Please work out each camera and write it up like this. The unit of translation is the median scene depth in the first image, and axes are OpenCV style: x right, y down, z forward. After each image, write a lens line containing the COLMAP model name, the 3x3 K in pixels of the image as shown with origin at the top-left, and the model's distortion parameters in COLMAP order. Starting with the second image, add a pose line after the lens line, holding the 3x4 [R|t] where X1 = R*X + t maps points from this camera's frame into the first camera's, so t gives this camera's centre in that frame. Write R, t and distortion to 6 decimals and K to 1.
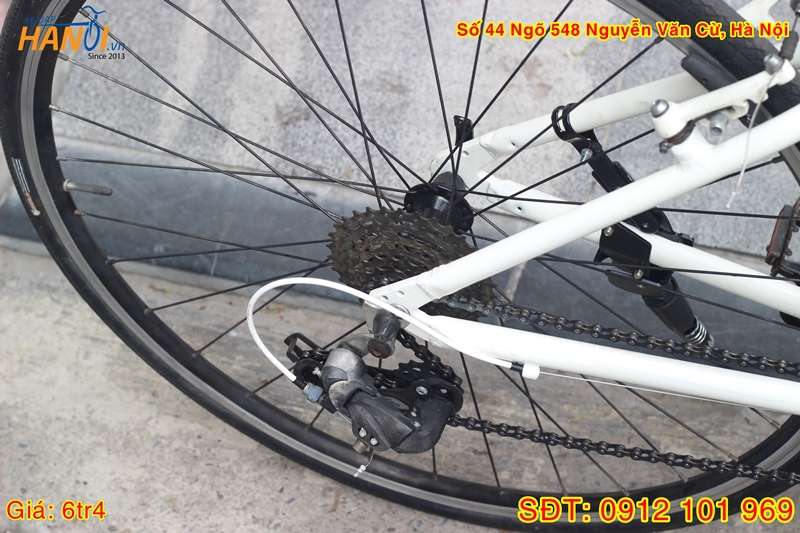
lens RADIAL K [[1900.2, 0, 400.0], [0, 1900.2, 266.5], [0, 0, 1]] dist [-0.129950, 0.164475]
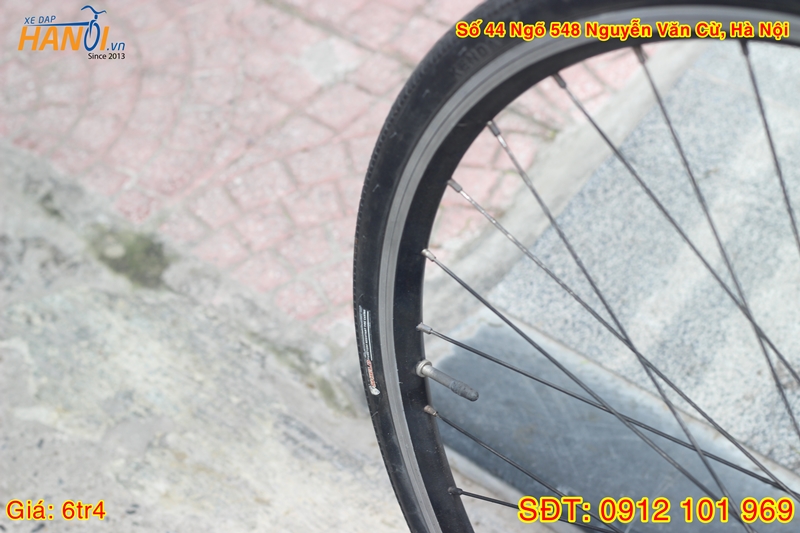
lens RADIAL K [[1900.2, 0, 400.0], [0, 1900.2, 266.5], [0, 0, 1]] dist [-0.129950, 0.164475]
pose [[0.904821, 0.295764, -0.306303, 0.020801], [-0.328525, 0.942566, -0.060330, -0.032656], [0.270868, 0.155217, 0.950020, 0.318297]]
